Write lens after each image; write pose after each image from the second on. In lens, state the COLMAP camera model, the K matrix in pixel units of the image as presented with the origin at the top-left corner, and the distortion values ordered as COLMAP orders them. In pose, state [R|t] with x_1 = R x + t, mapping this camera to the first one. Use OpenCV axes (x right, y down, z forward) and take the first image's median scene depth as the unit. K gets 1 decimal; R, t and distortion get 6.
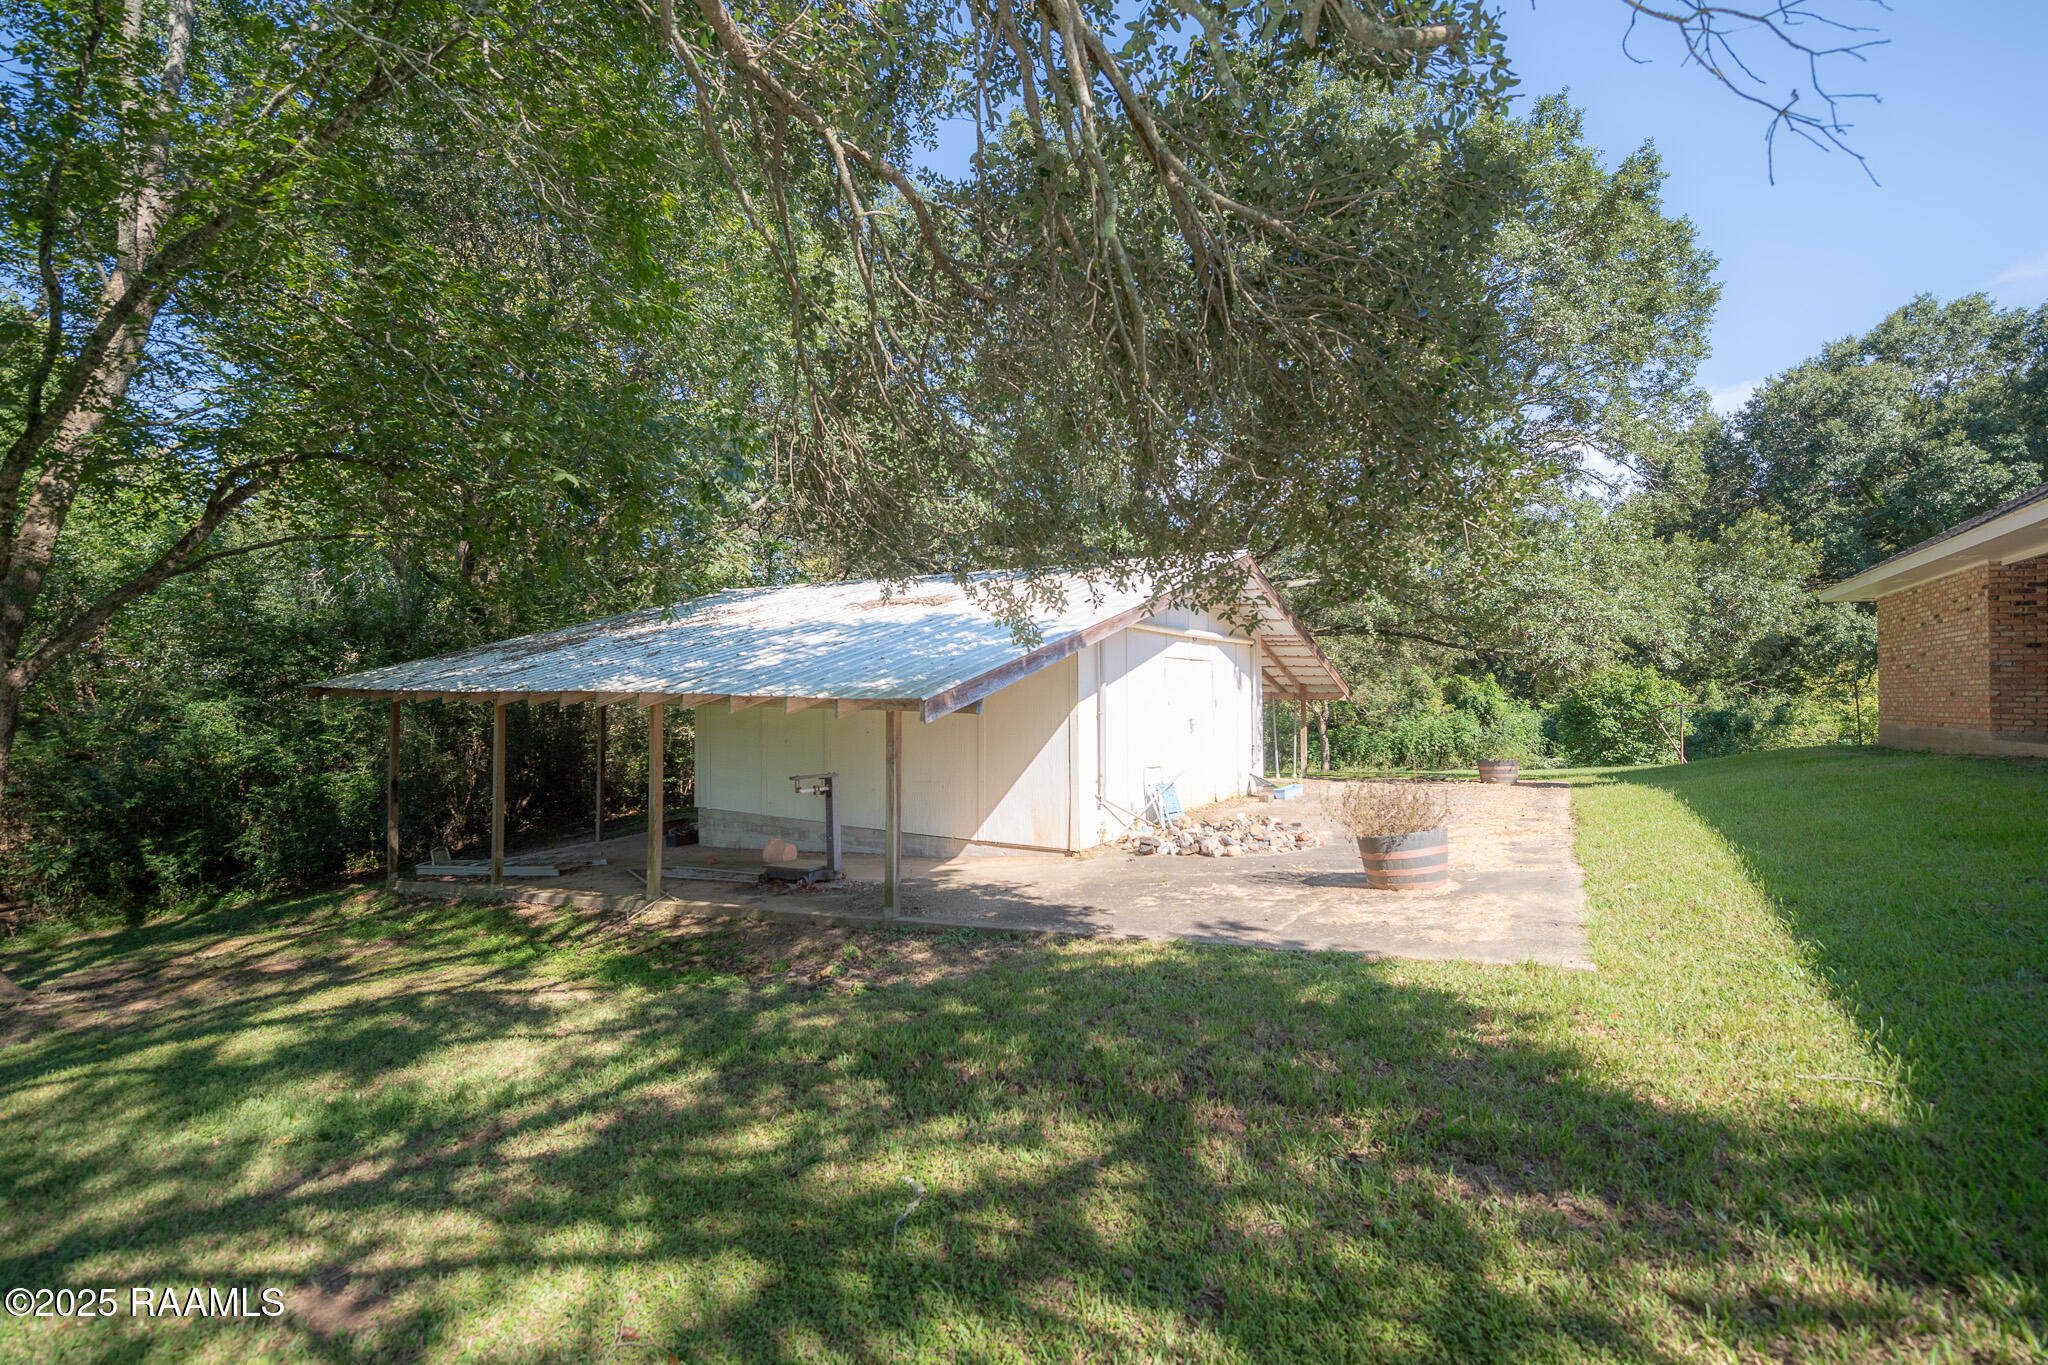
lens RADIAL K [[838.0, 0, 1028.0], [0, 838.0, 684.0], [0, 0, 1]] dist [0.002132, -0.000140]
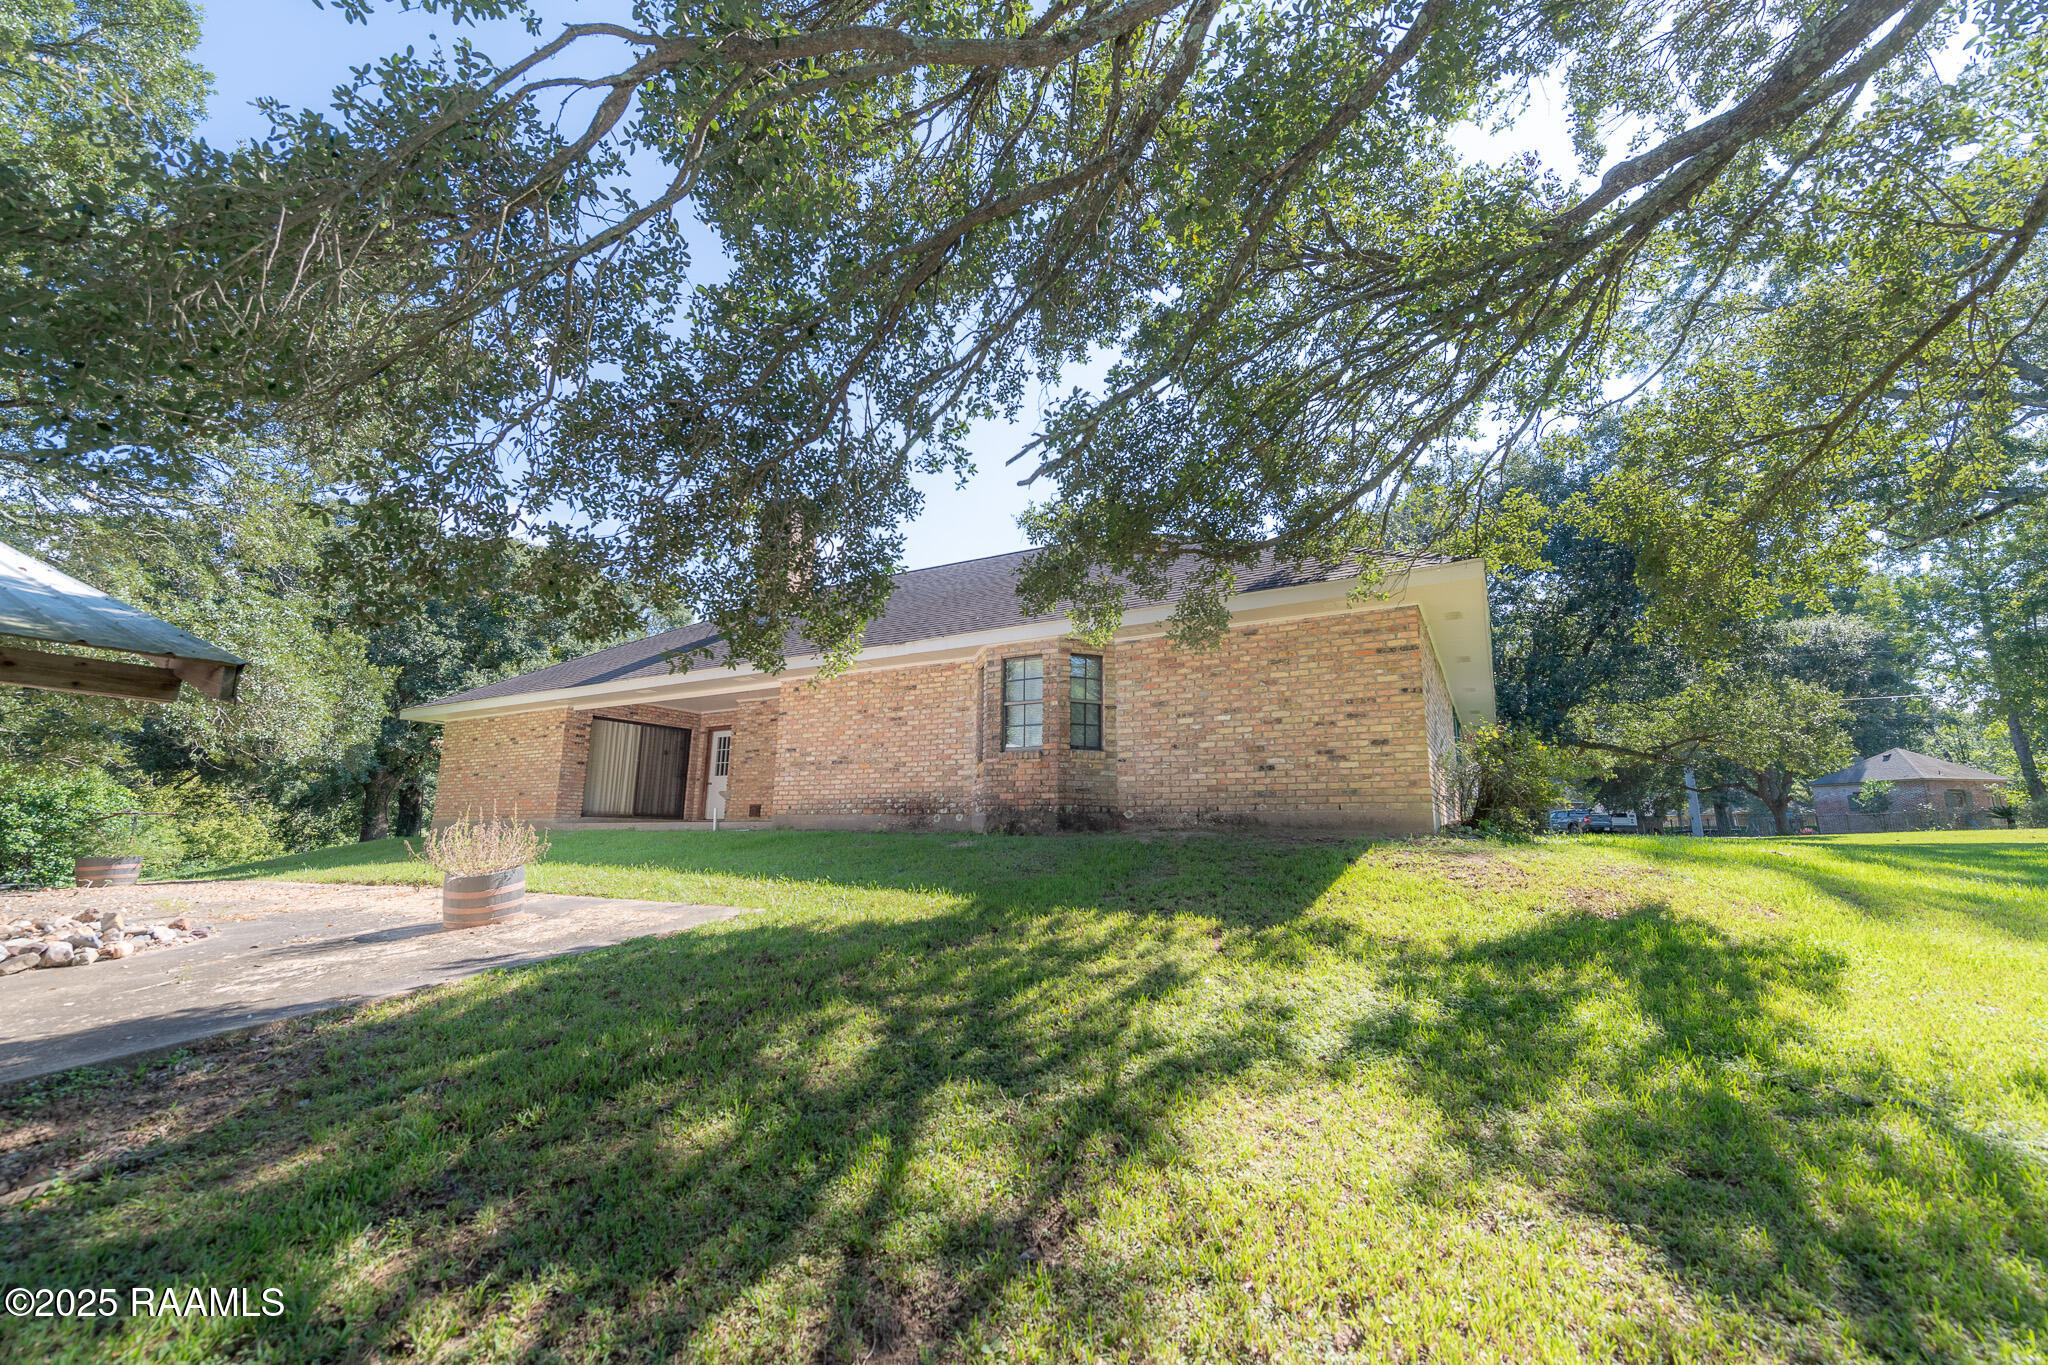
lens RADIAL K [[838.0, 0, 1028.0], [0, 838.0, 684.0], [0, 0, 1]] dist [0.002132, -0.000140]
pose [[-0.072609, 0.180870, 0.980823, -0.241745], [-0.018766, 0.982997, -0.182660, 0.043005], [-0.997184, -0.031669, -0.067980, 0.135974]]
